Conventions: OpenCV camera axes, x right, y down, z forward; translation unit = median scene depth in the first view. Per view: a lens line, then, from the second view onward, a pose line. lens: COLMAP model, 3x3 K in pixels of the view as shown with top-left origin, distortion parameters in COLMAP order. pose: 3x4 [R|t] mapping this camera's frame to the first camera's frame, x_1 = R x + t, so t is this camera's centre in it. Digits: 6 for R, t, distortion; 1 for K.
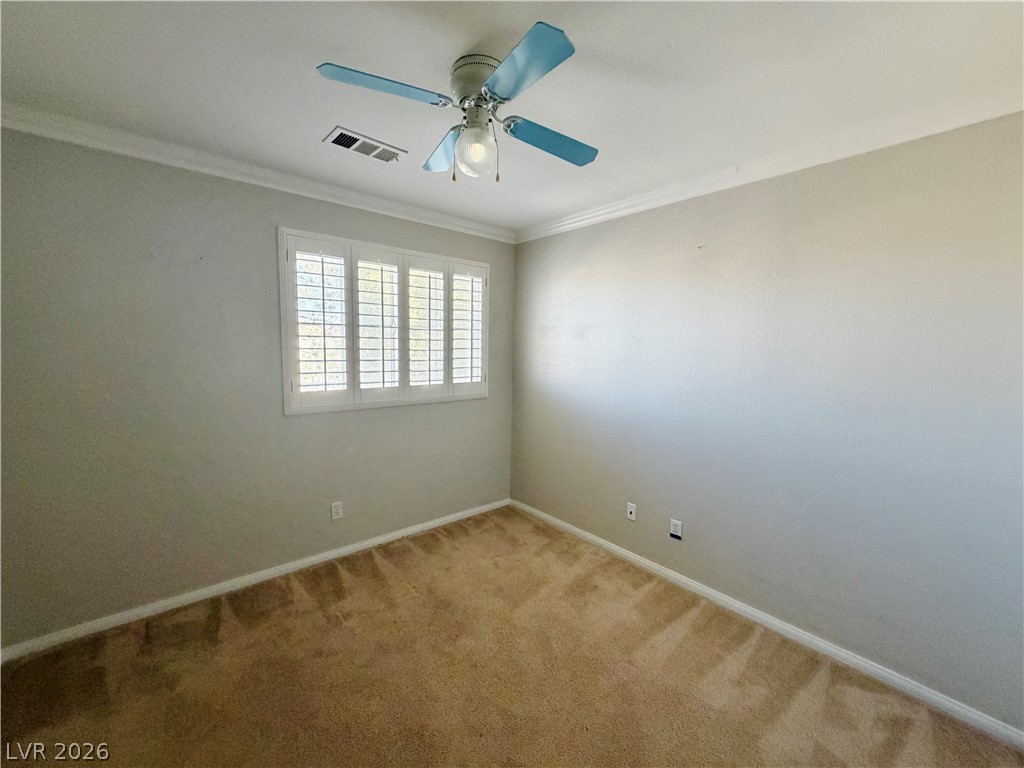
lens RADIAL K [[406.9, 0, 510.5], [0, 406.9, 387.7], [0, 0, 1]] dist [-0.001624, 0.000274]
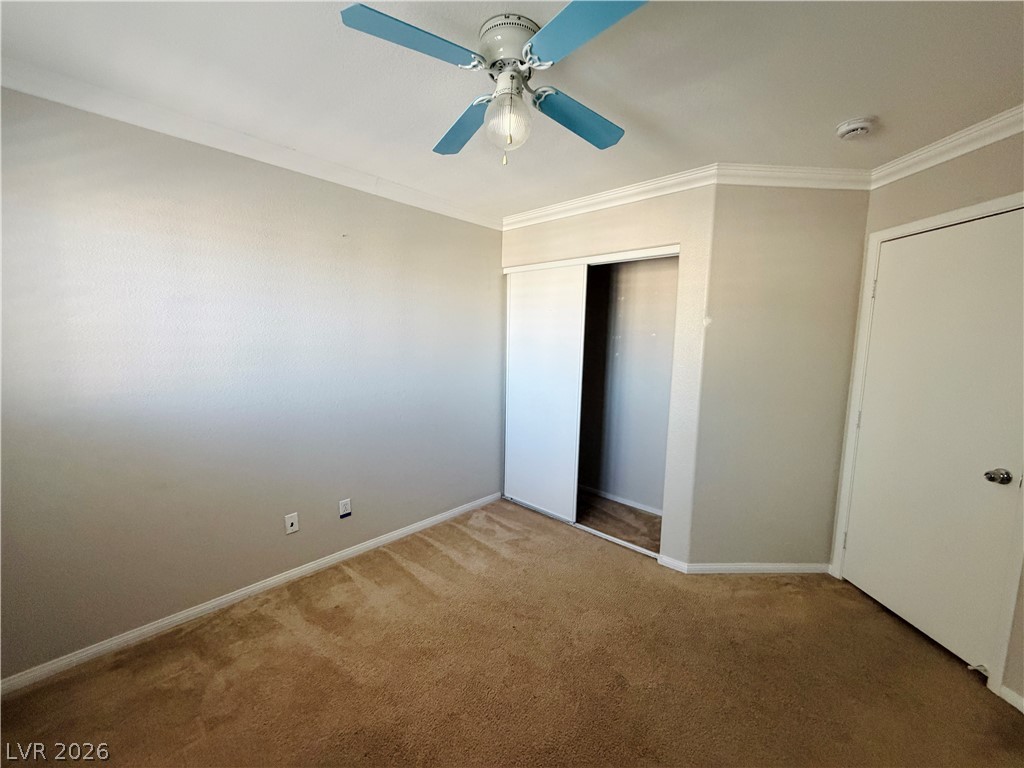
lens RADIAL K [[406.9, 0, 513.0], [0, 406.9, 383.3], [0, 0, 1]] dist [-0.001624, 0.000274]
pose [[-0.099451, -0.137557, 0.985489, -0.800369], [0.094350, 0.984633, 0.146958, -0.098888], [-0.990559, 0.107596, -0.084944, 0.834108]]
